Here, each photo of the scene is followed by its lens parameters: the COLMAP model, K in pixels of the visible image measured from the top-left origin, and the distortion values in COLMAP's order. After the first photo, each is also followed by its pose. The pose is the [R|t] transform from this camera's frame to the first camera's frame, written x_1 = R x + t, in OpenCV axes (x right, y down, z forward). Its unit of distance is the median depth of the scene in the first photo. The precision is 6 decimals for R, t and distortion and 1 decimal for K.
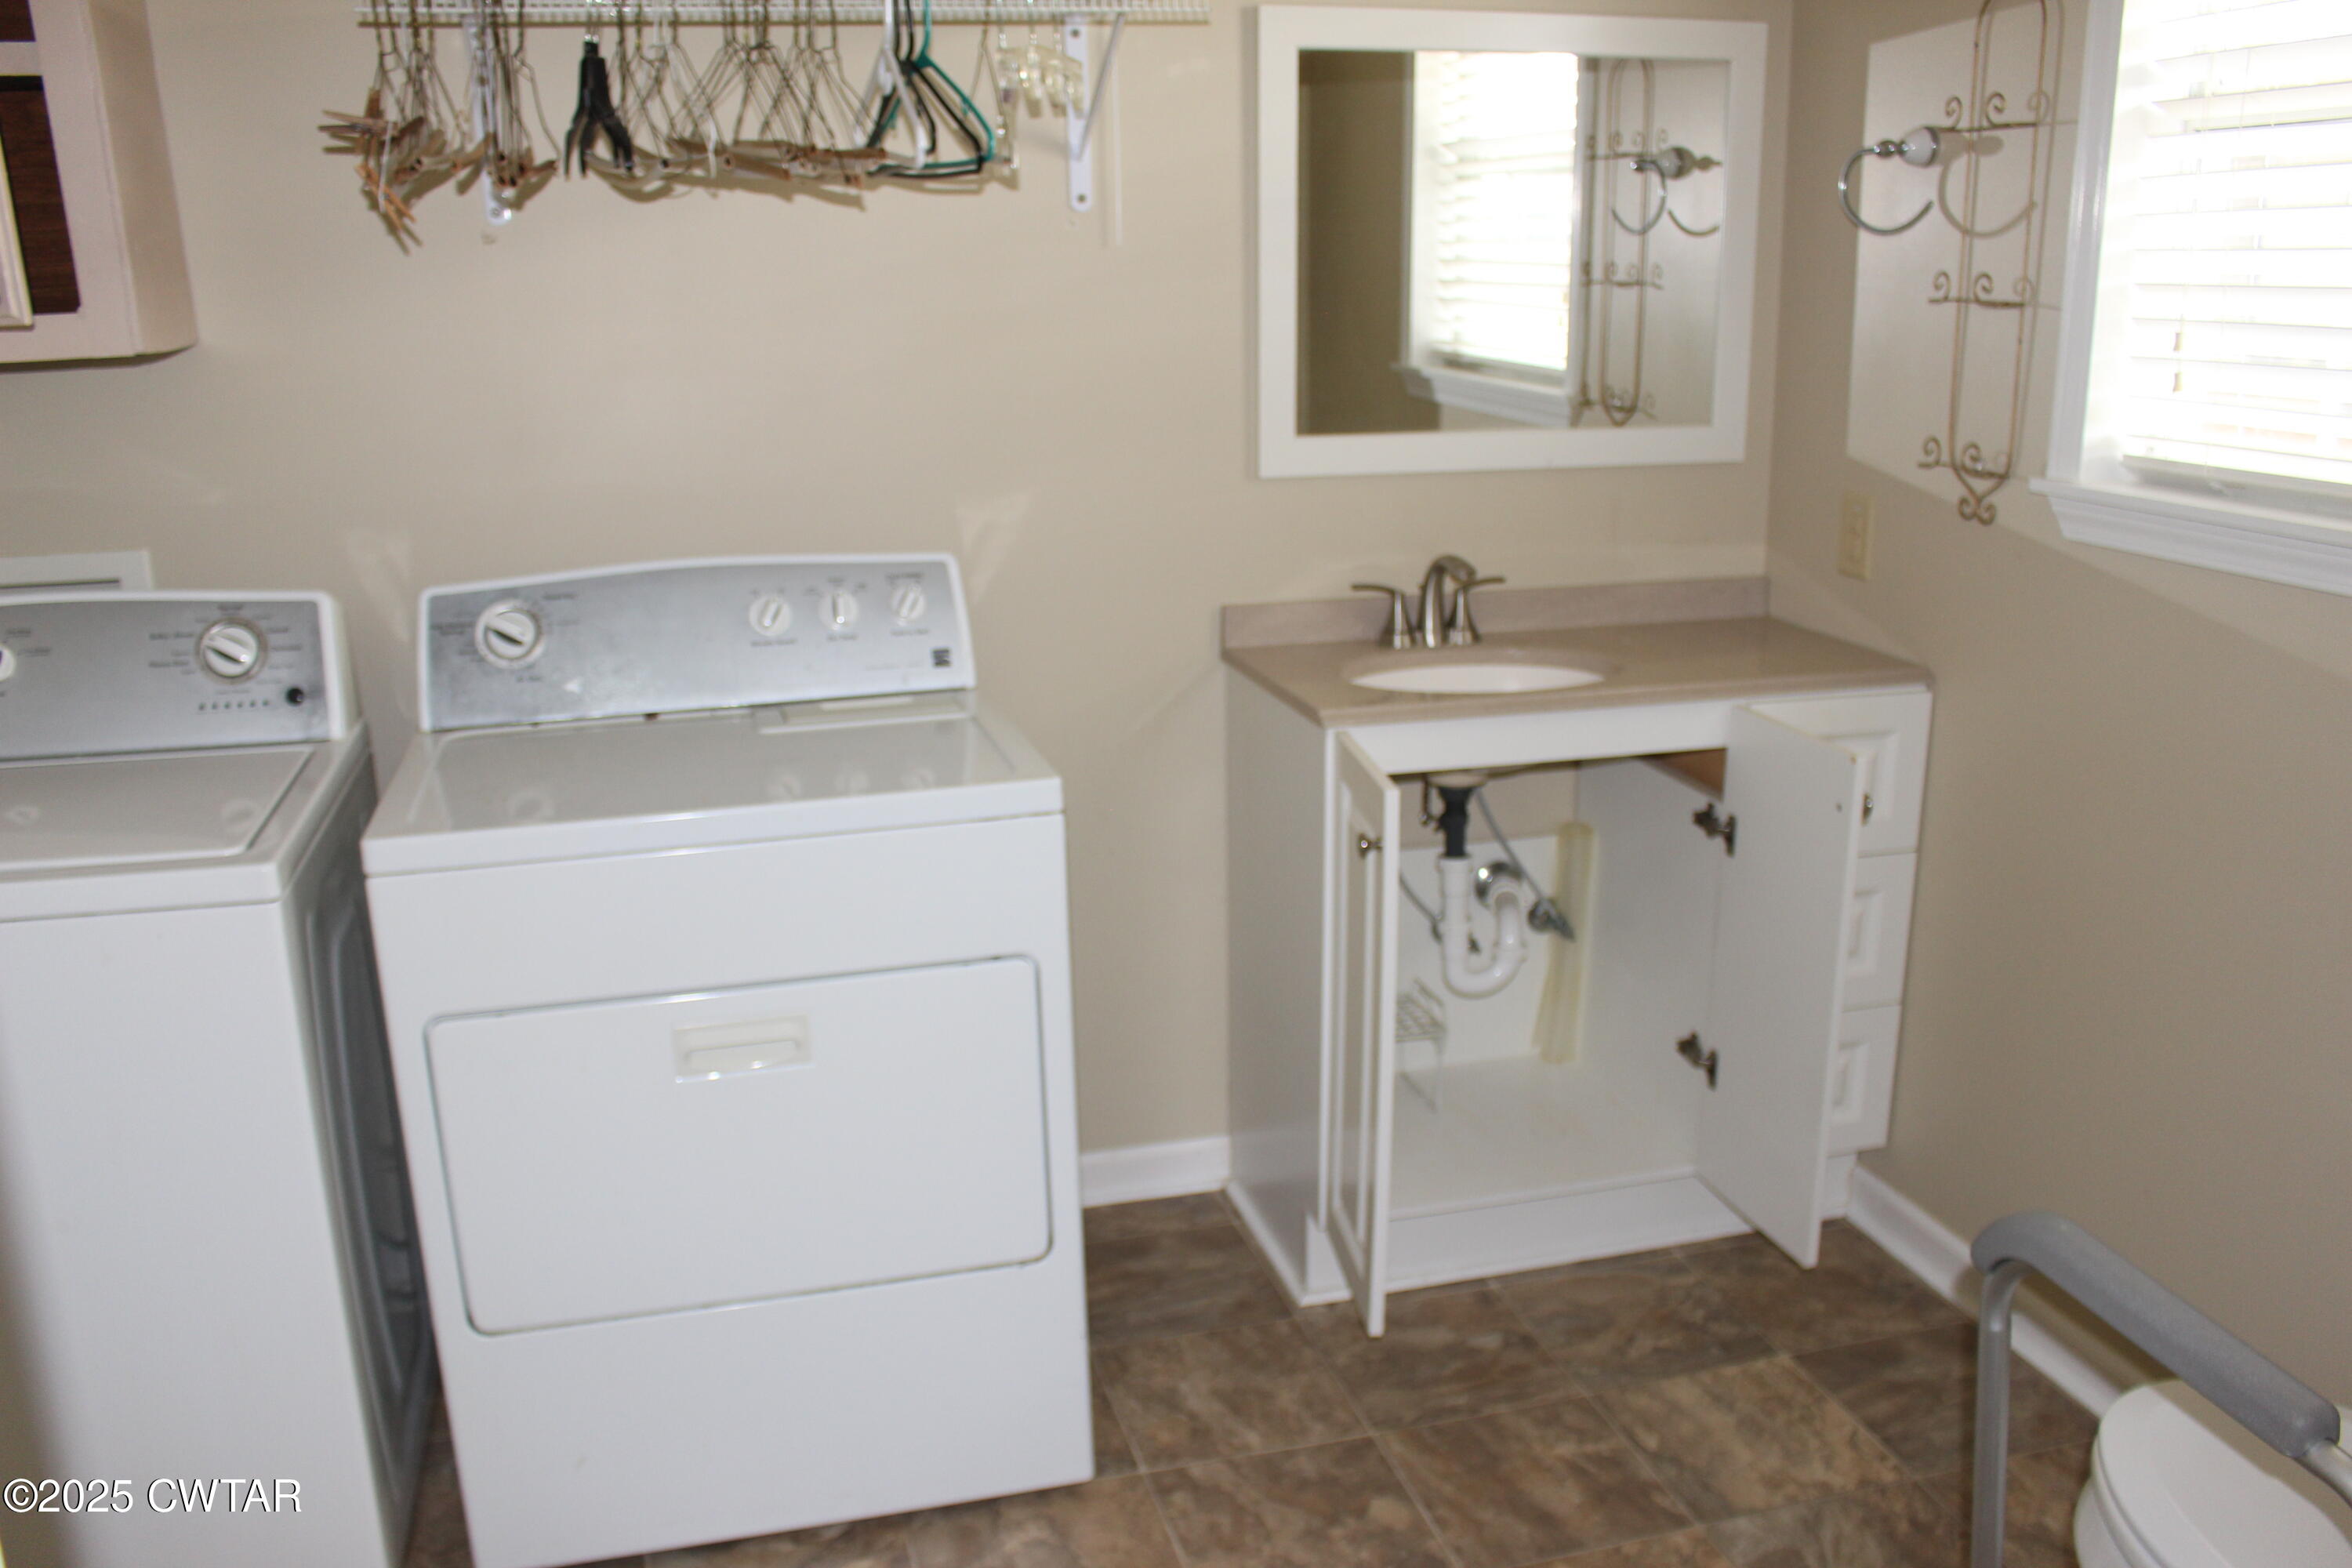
lens RADIAL K [[1966.2, 0, 1165.0], [0, 1966.2, 832.2], [0, 0, 1]] dist [-0.158942, 0.134649]
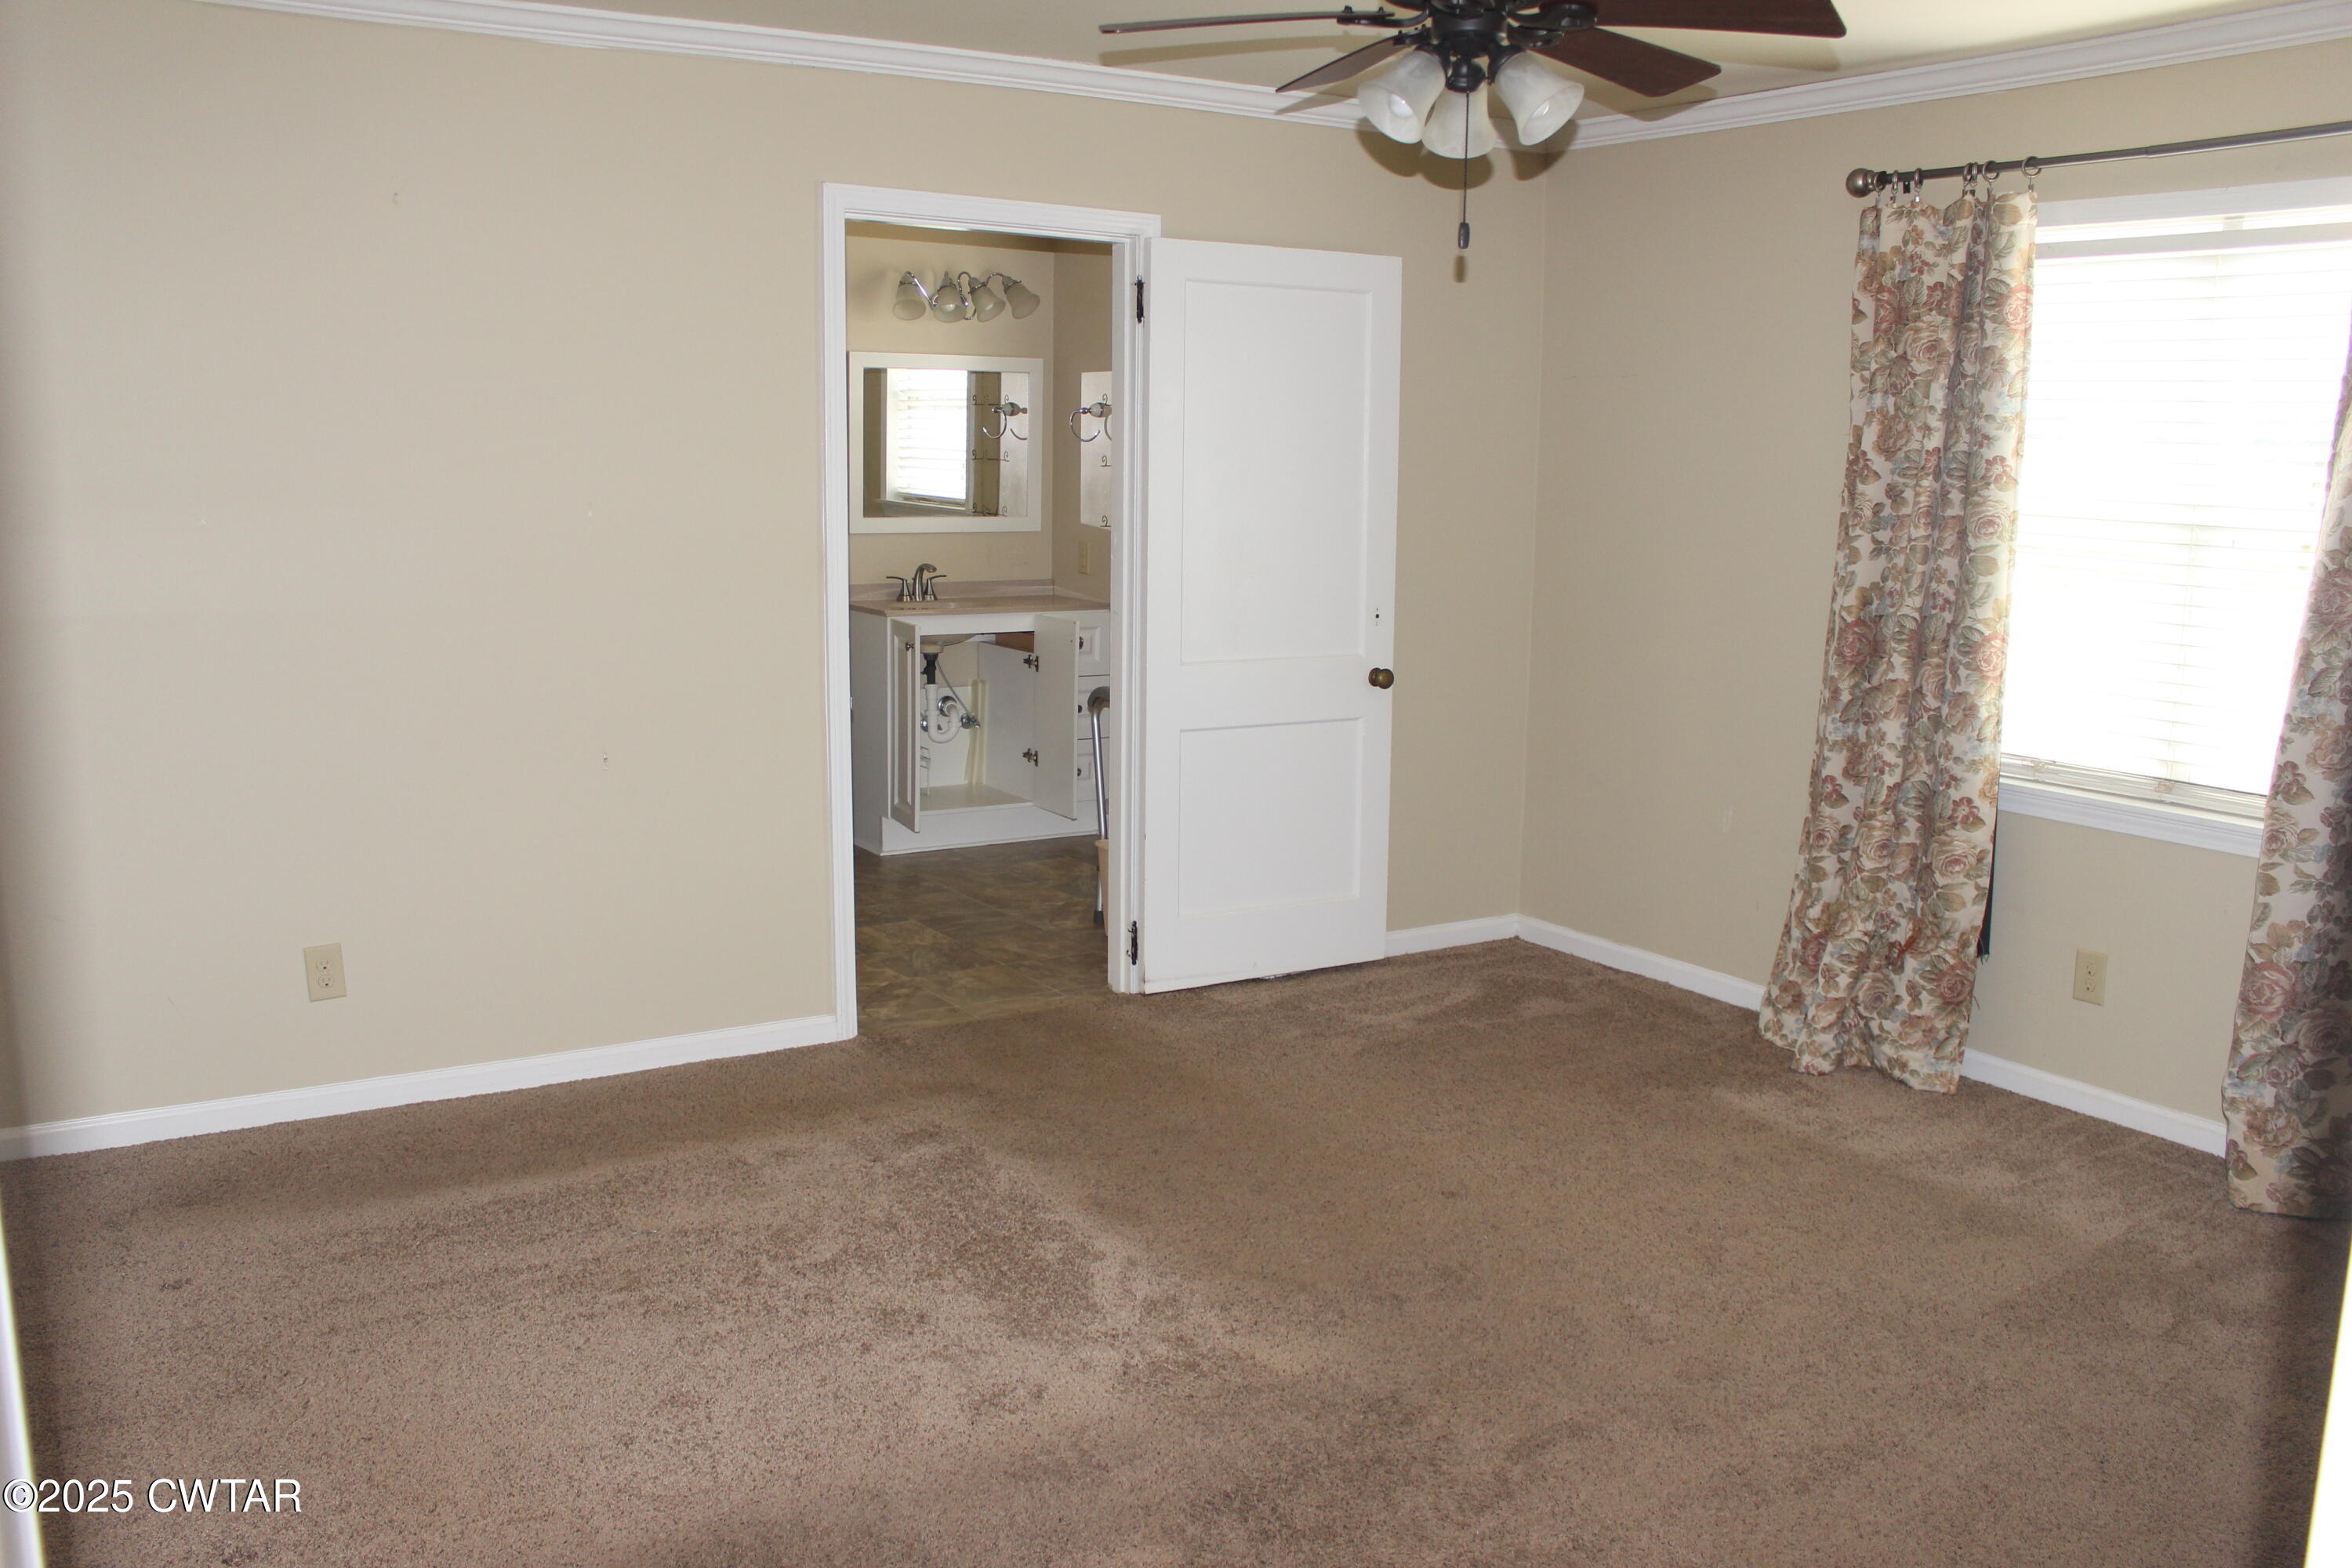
lens RADIAL K [[1966.2, 0, 1165.0], [0, 1966.2, 832.2], [0, 0, 1]] dist [-0.158942, 0.134649]
pose [[0.952014, -0.027046, 0.304857, -0.334103], [0.054095, 0.995275, -0.080629, 0.416364], [-0.301236, 0.093251, 0.948979, -1.438389]]
